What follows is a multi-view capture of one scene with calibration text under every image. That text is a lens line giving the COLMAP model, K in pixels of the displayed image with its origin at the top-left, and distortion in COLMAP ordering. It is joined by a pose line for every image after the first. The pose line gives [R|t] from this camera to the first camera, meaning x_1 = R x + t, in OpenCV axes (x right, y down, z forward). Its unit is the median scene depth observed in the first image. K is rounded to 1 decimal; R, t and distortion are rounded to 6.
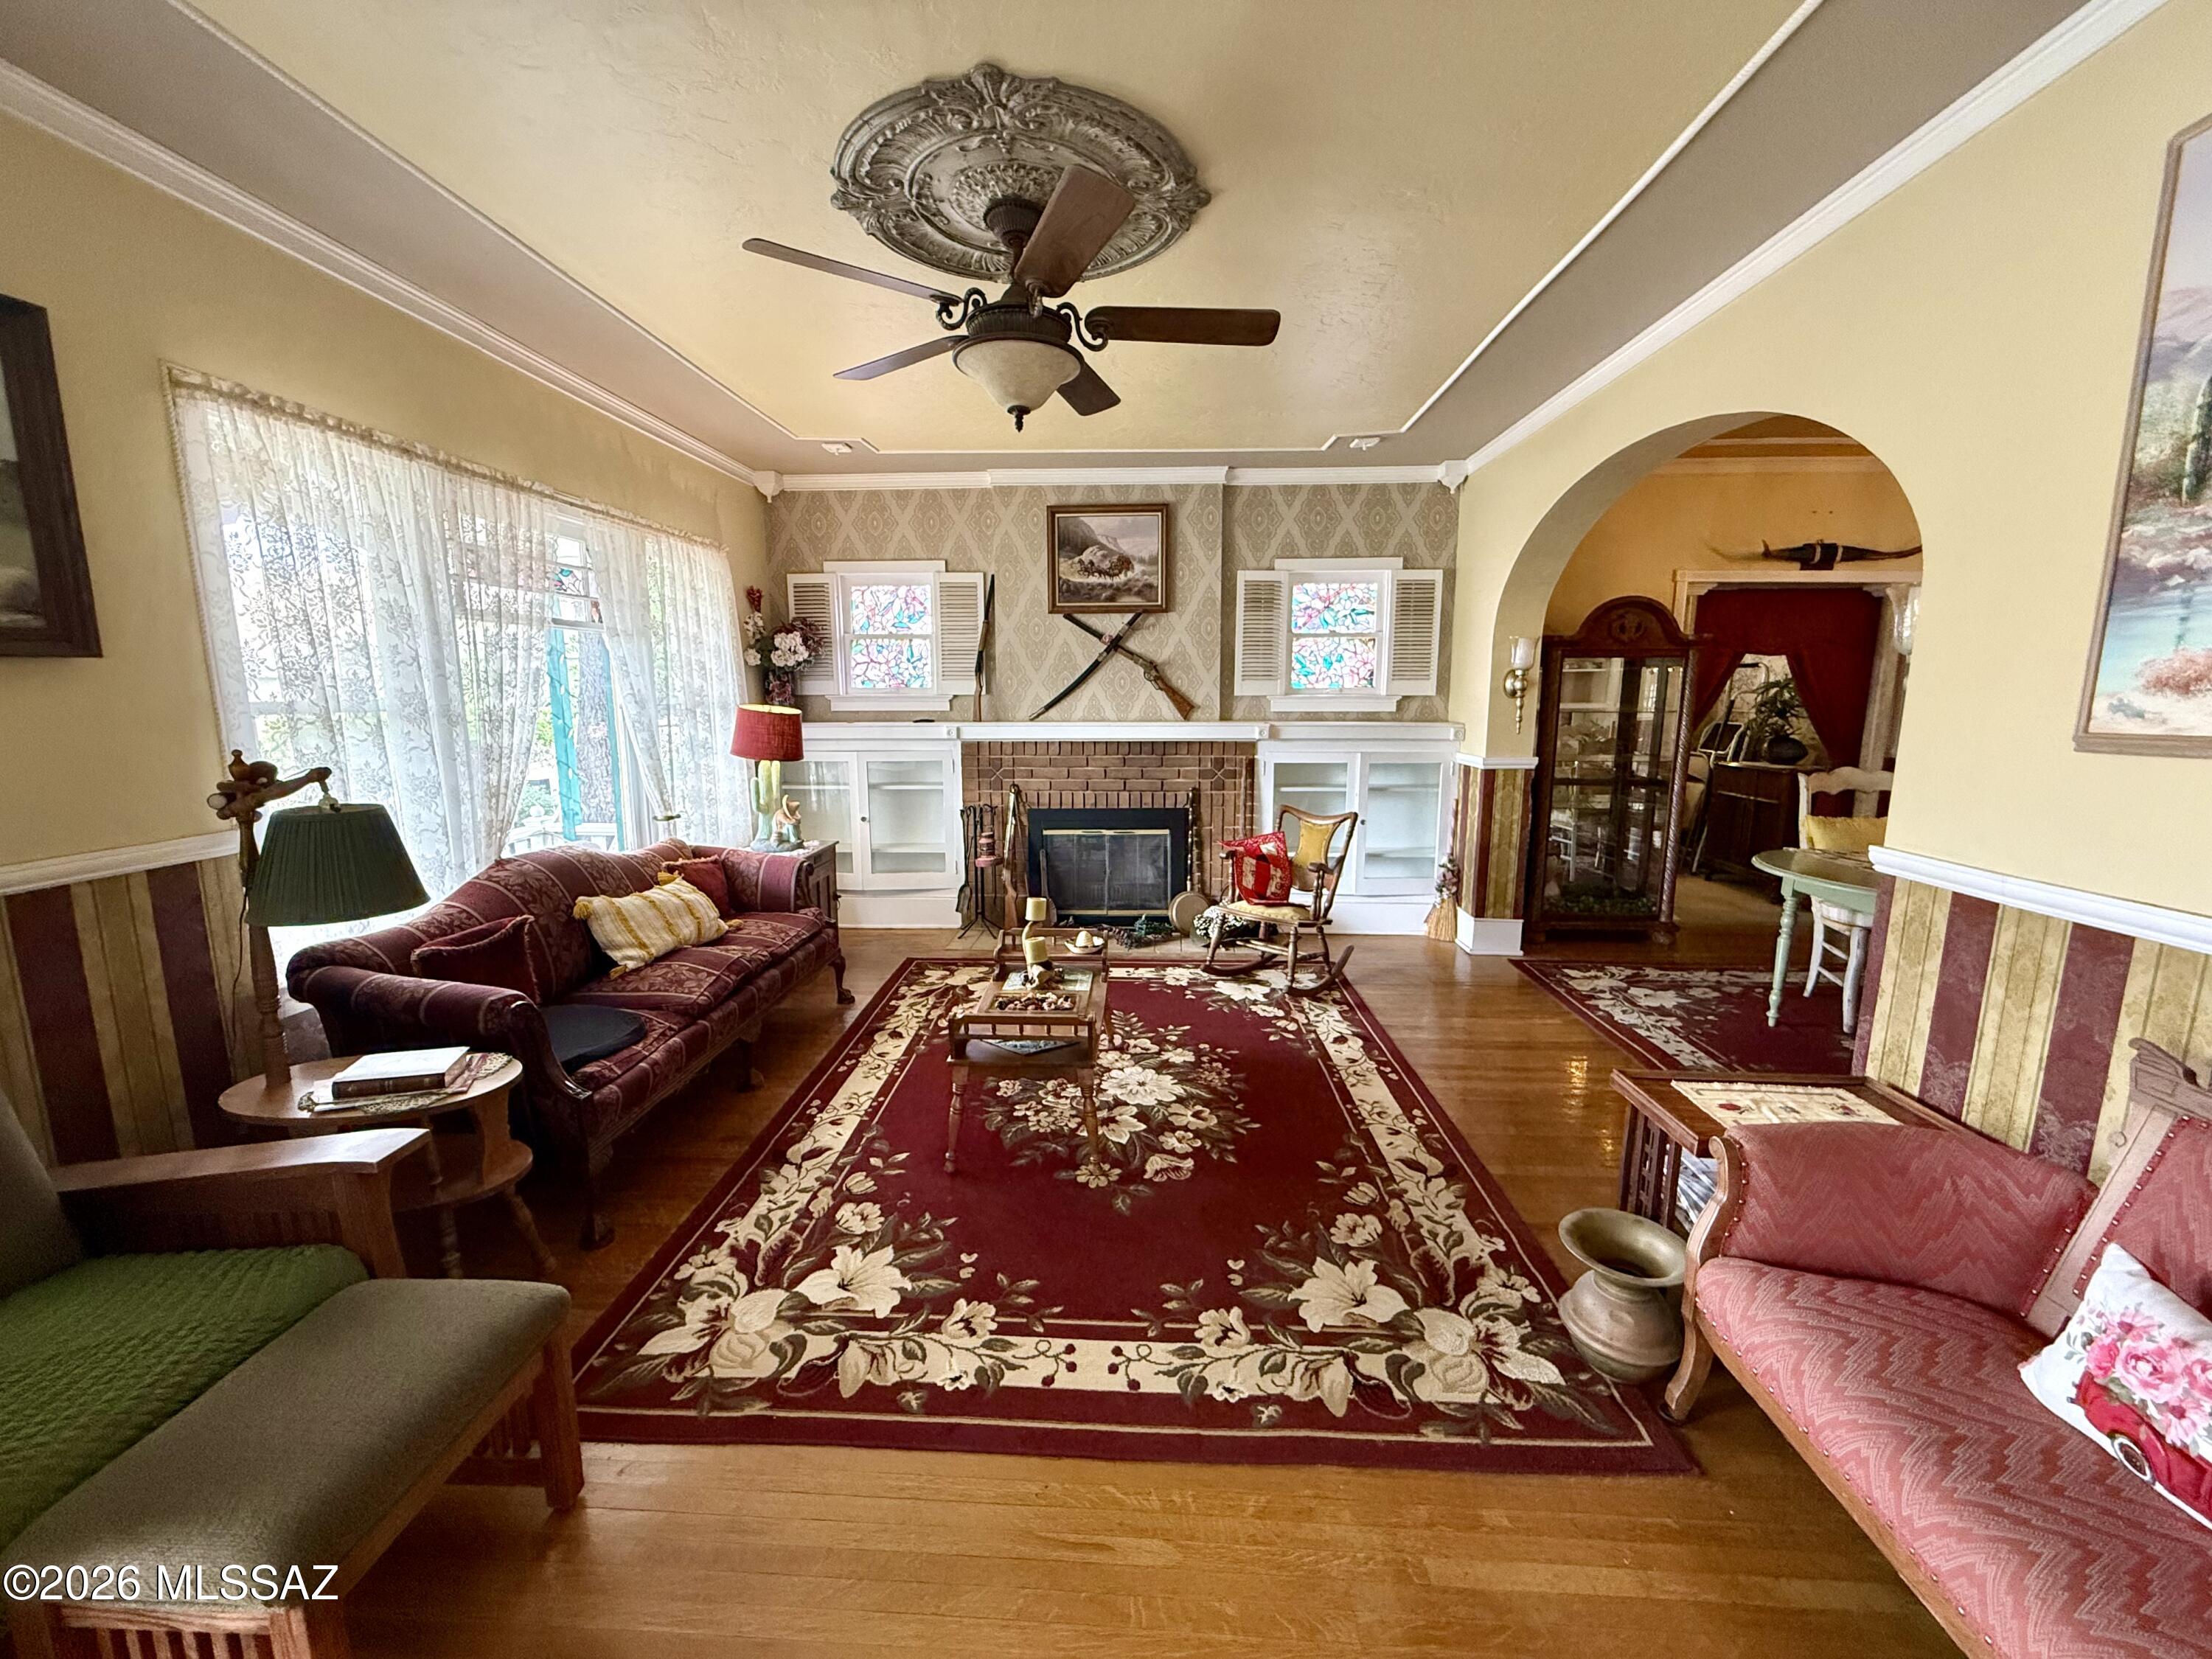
lens RADIAL K [[887.8, 0, 1101.7], [0, 887.8, 834.6], [0, 0, 1]] dist [0.000600, 0.000488]
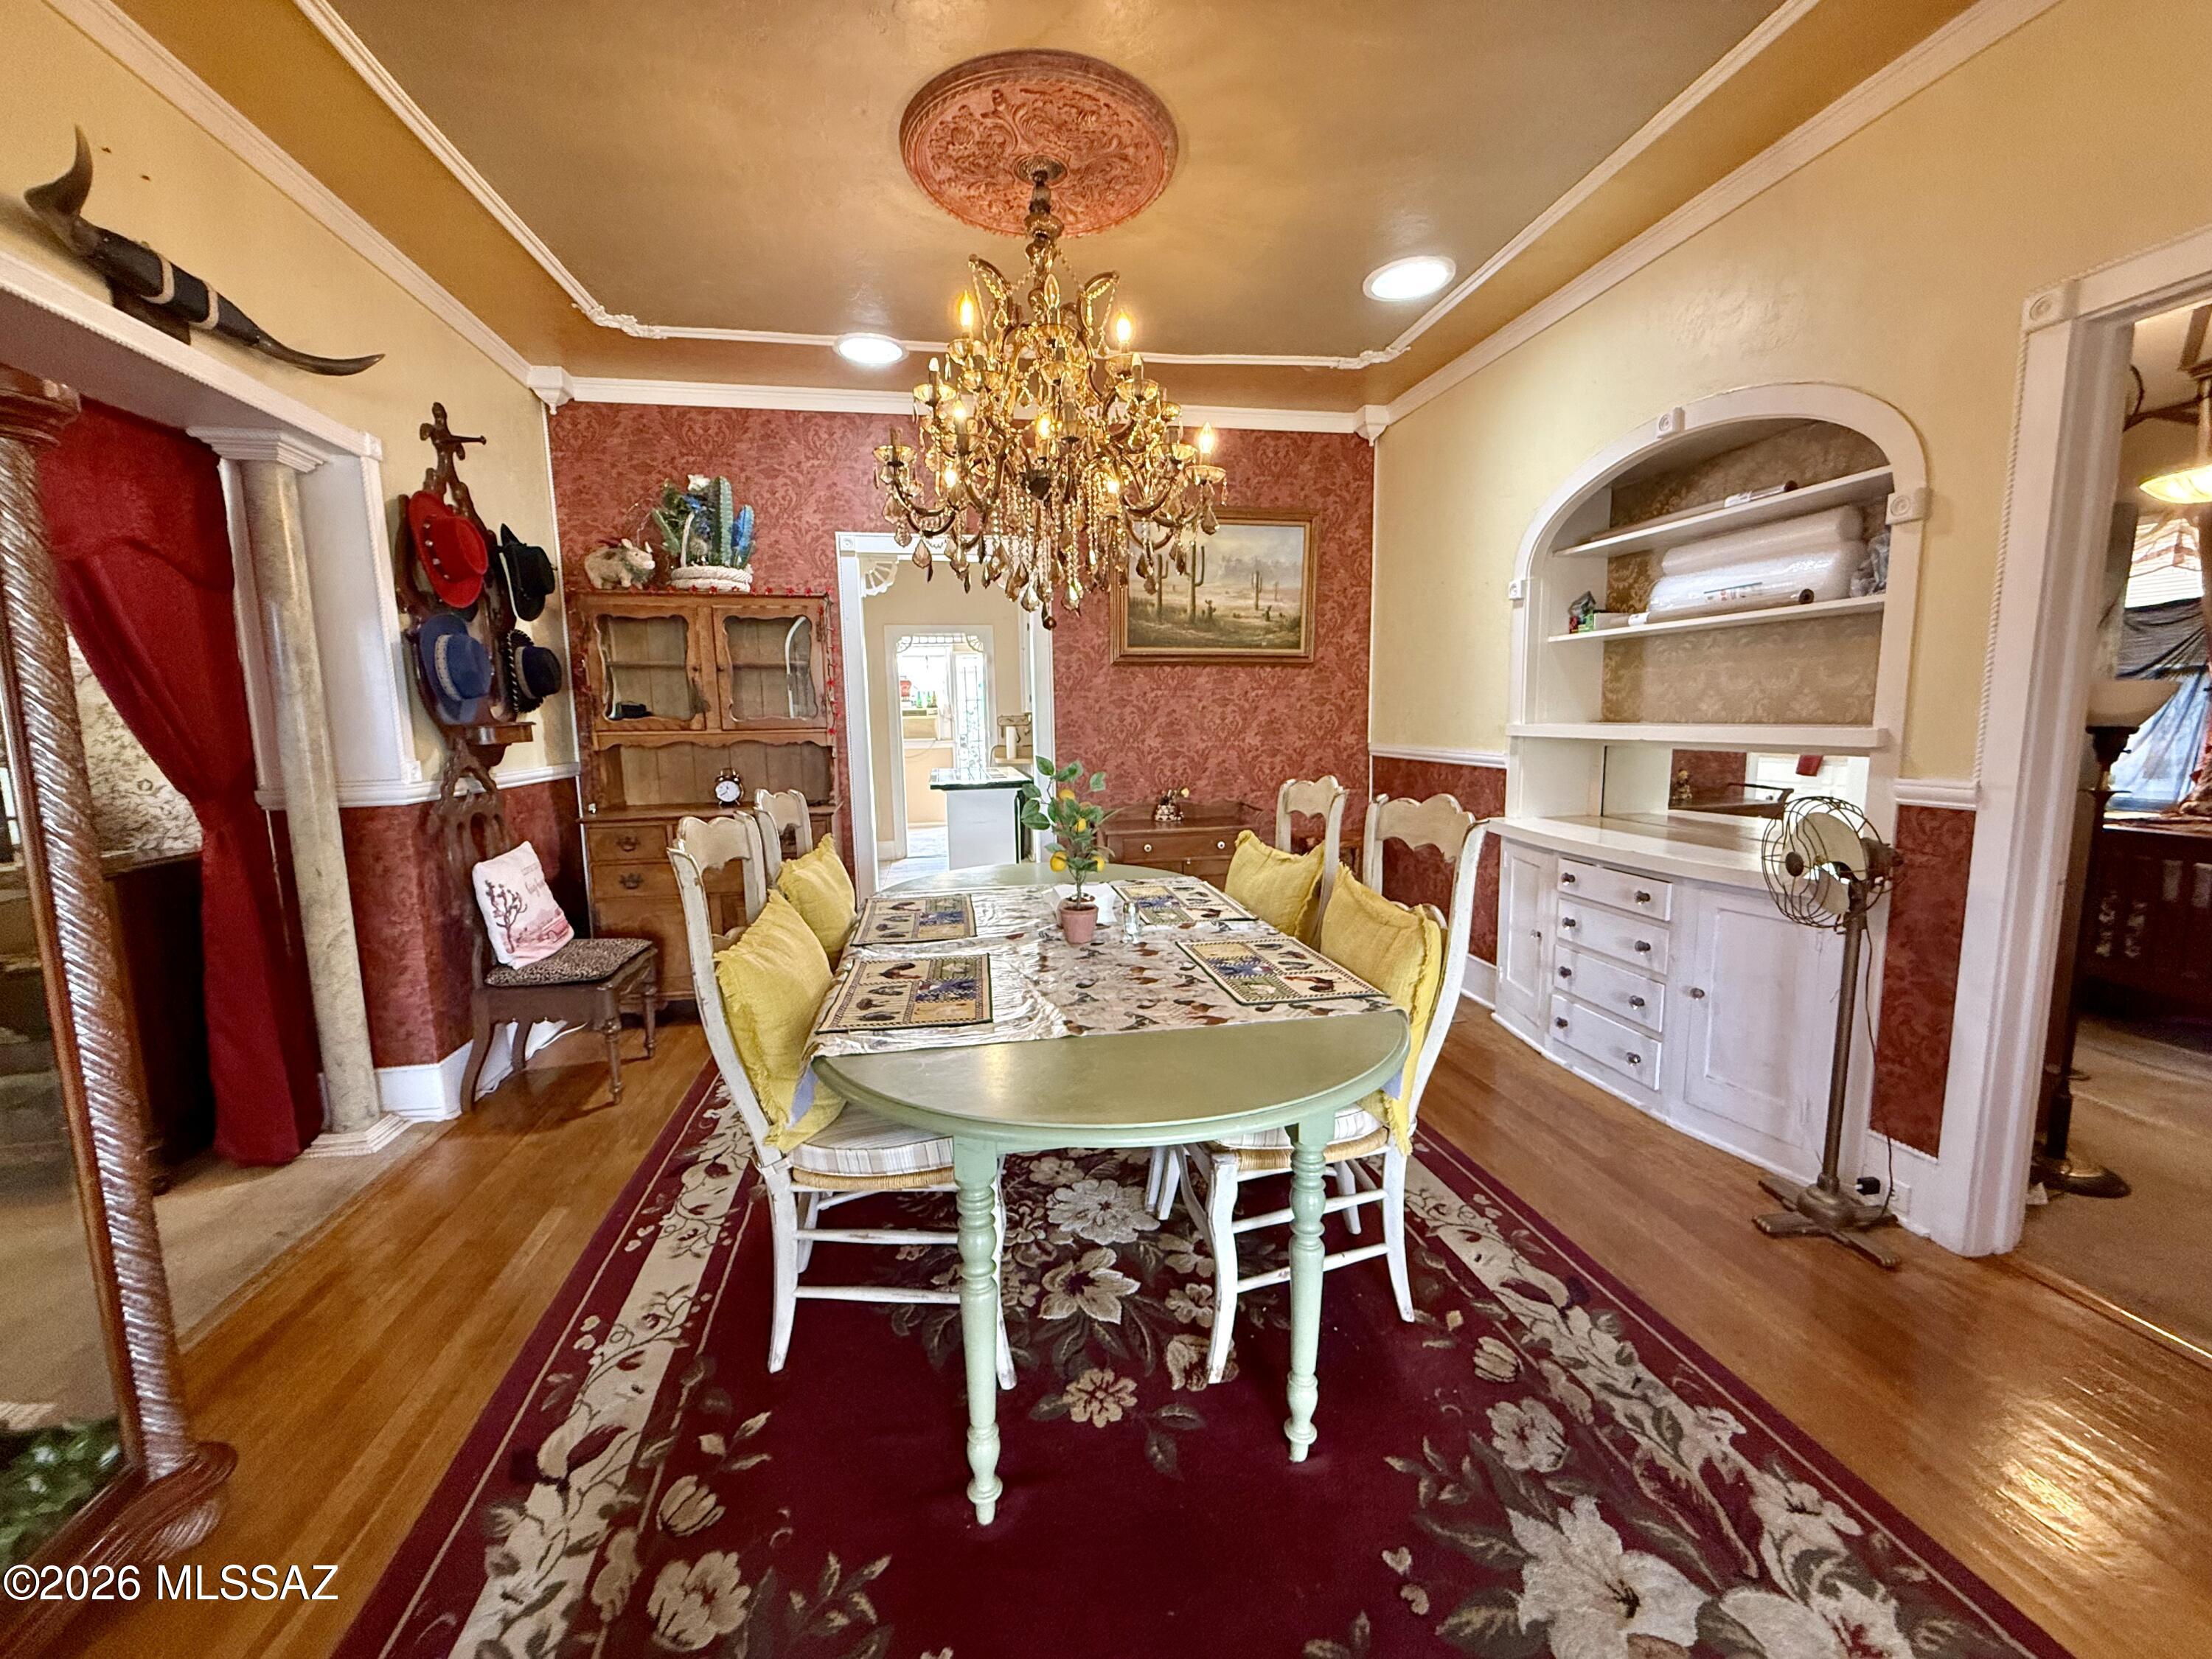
lens RADIAL K [[887.8, 0, 1098.0], [0, 887.8, 827.0], [0, 0, 1]] dist [0.000600, 0.000488]
pose [[0.971875, -0.048424, 0.230463, -0.126948], [0.056014, 0.998078, -0.026504, 0.002929], [-0.228737, 0.038668, 0.972720, 0.373233]]
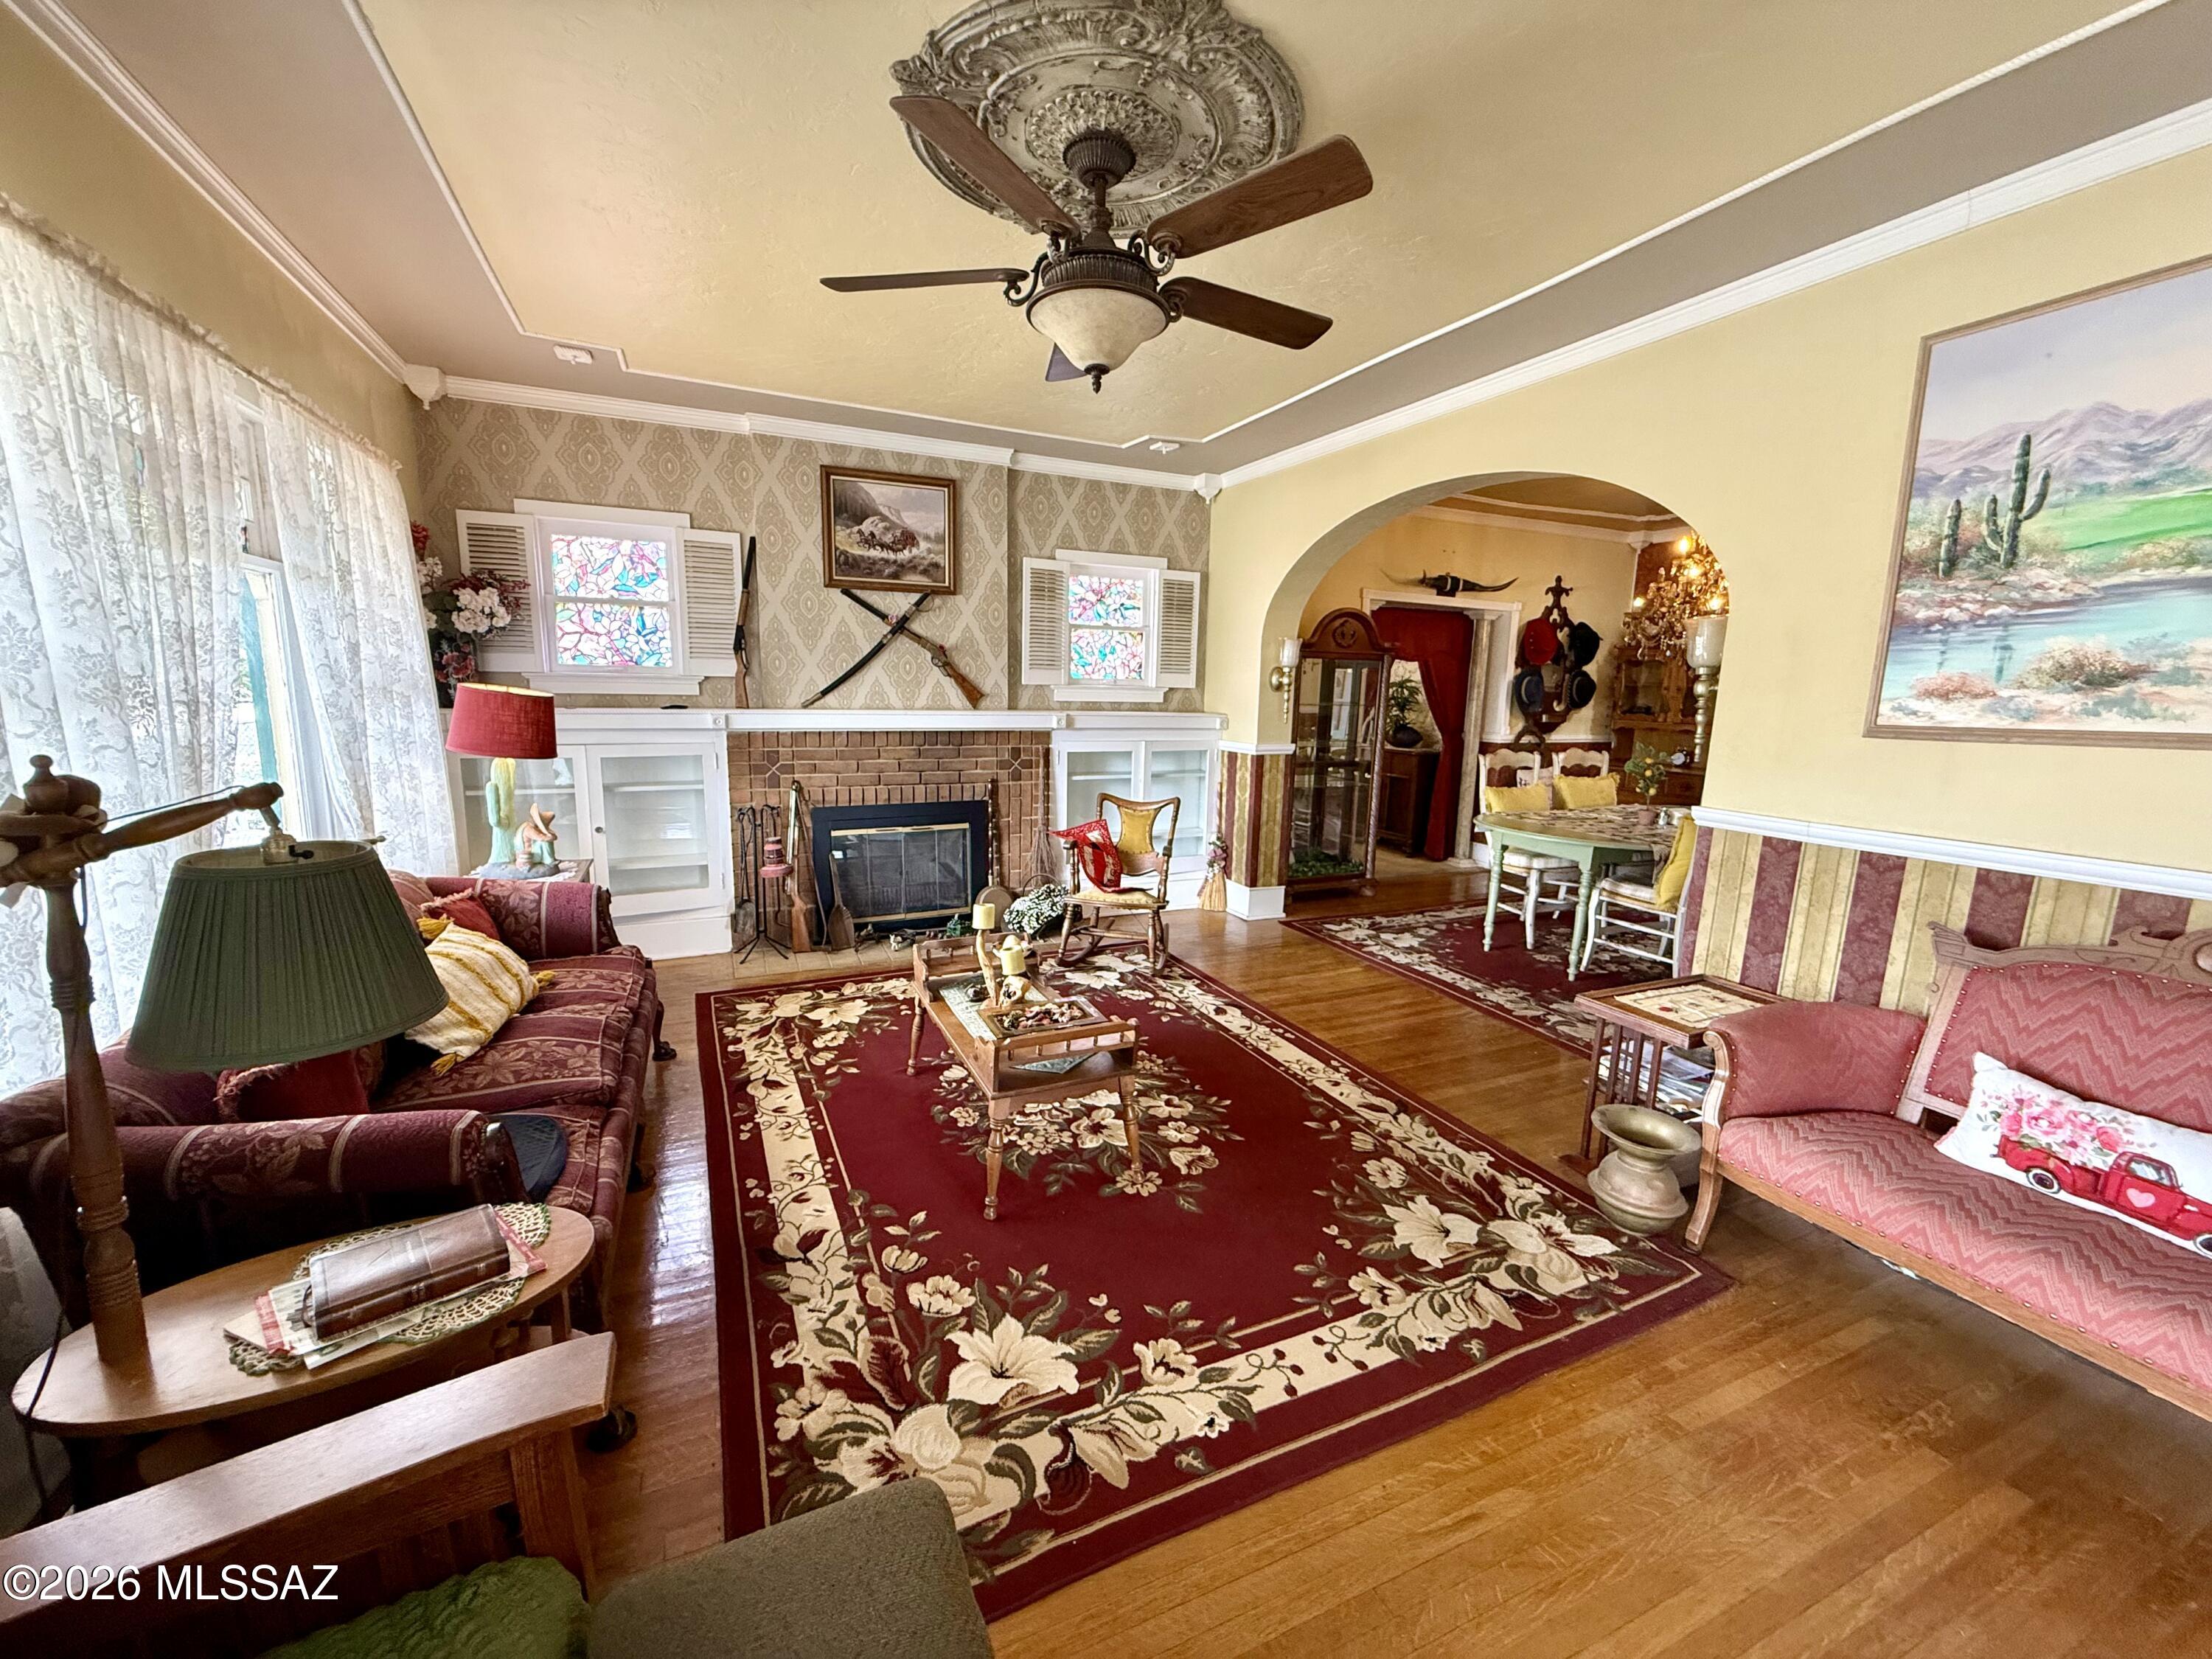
lens RADIAL K [[887.8, 0, 1108.6], [0, 887.8, 834.3], [0, 0, 1]] dist [0.000600, 0.000488]
pose [[0.885557, -0.056710, 0.461056, -0.443528], [0.050787, 0.998390, 0.025255, -0.019528], [-0.461746, 0.001051, 0.887012, 0.155295]]
